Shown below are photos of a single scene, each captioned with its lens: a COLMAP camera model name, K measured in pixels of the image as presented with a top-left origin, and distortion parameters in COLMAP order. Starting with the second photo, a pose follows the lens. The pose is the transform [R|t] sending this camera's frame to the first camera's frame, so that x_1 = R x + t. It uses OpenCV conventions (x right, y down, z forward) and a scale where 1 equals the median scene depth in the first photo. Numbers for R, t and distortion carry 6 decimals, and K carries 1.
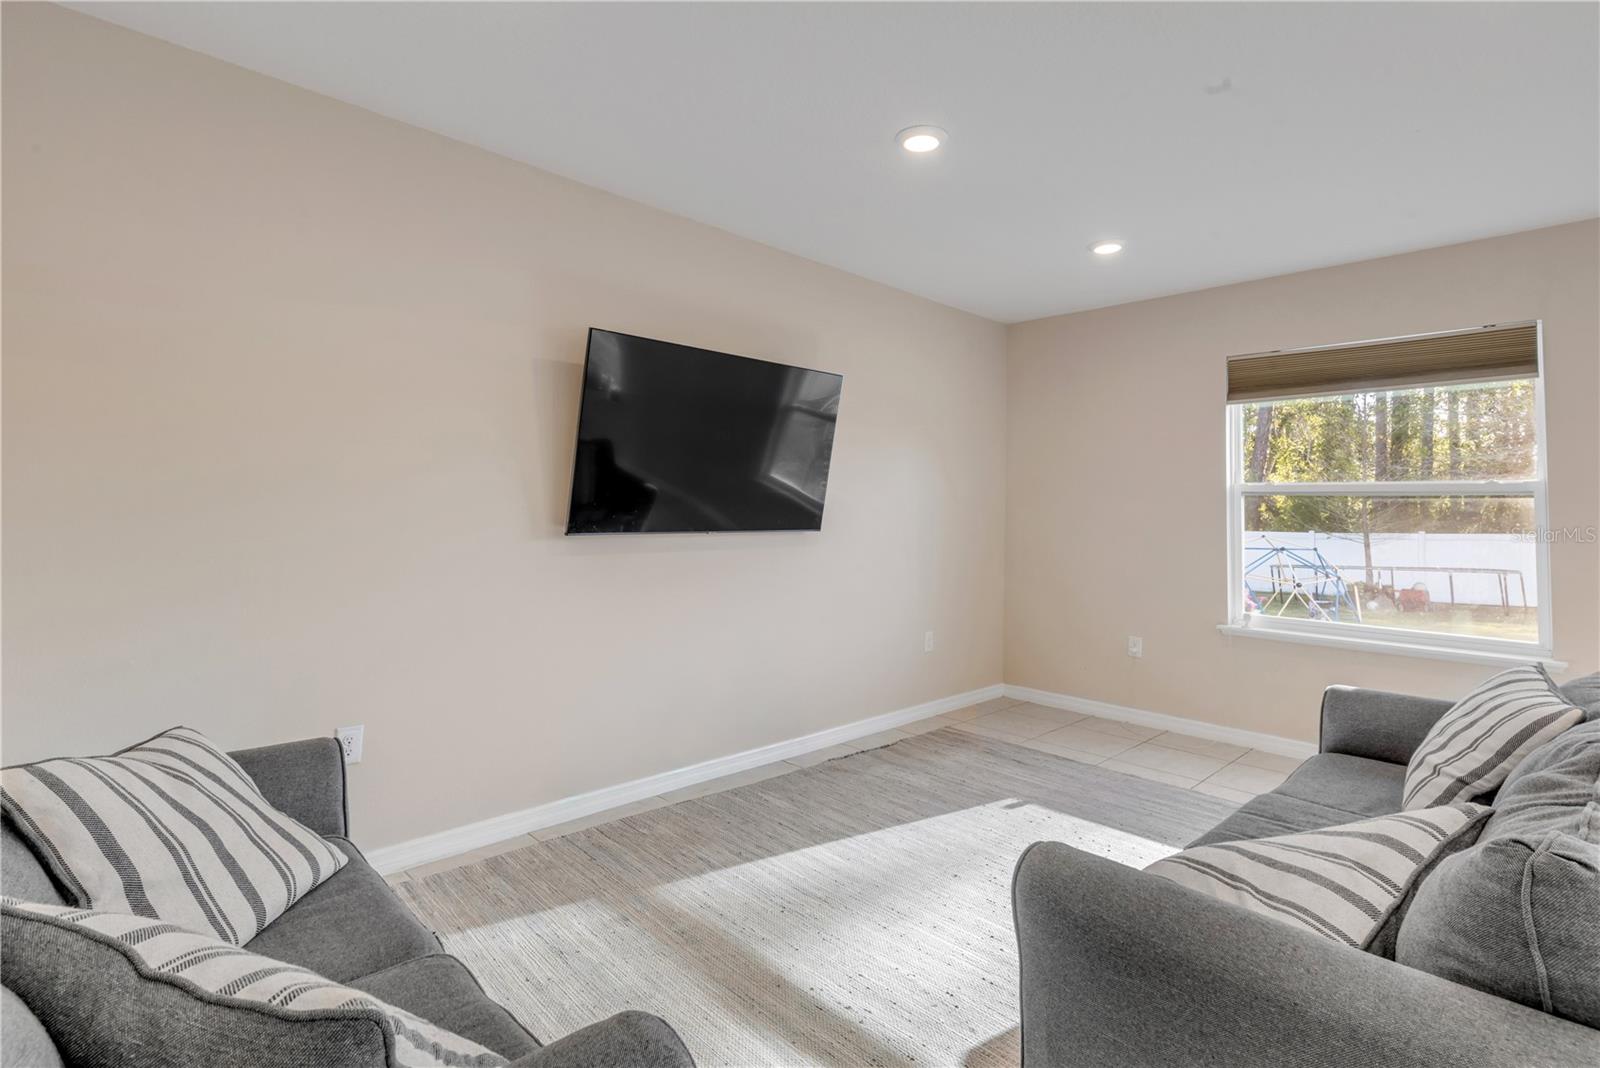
lens RADIAL K [[749.0, 0, 802.6], [0, 749.0, 438.3], [0, 0, 1]] dist [-0.003254, -0.000611]
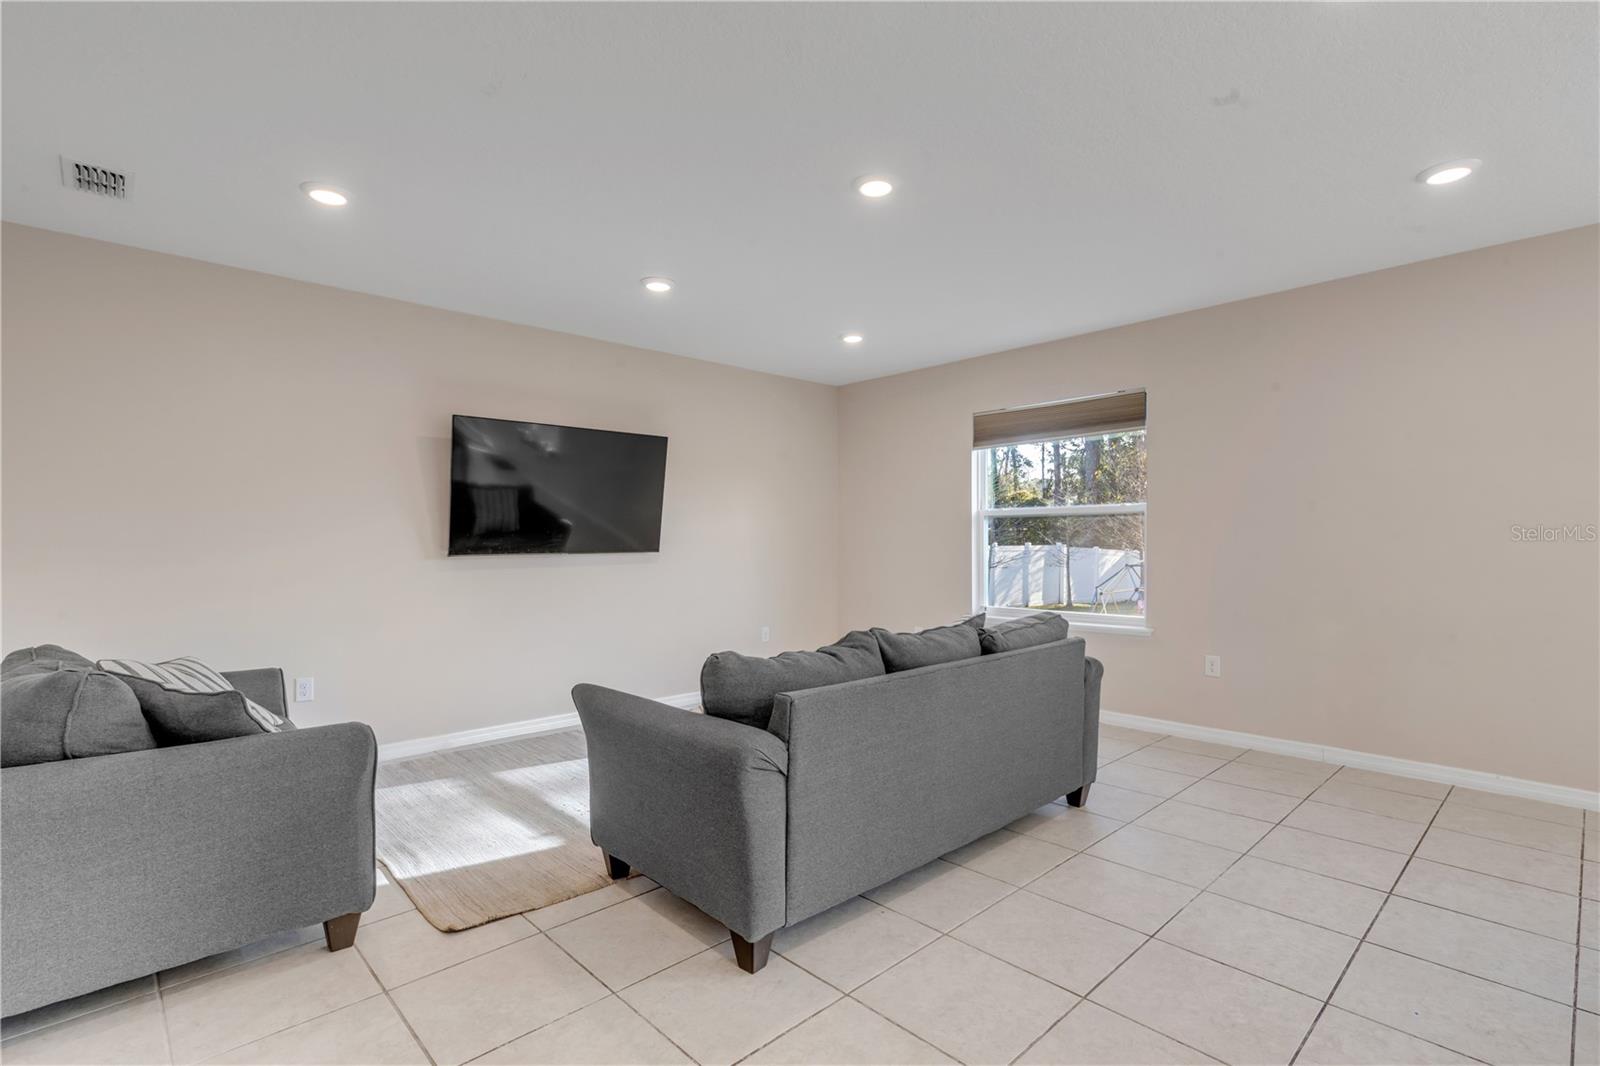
lens RADIAL K [[729.3, 0, 800.0], [0, 729.3, 535.5], [0, 0, 1]] dist [0.004382, -0.000626]
pose [[0.999653, -0.023582, -0.011700, 0.337101], [0.024504, 0.995982, 0.086139, -0.016480], [0.009622, -0.086396, 0.996214, -0.363090]]
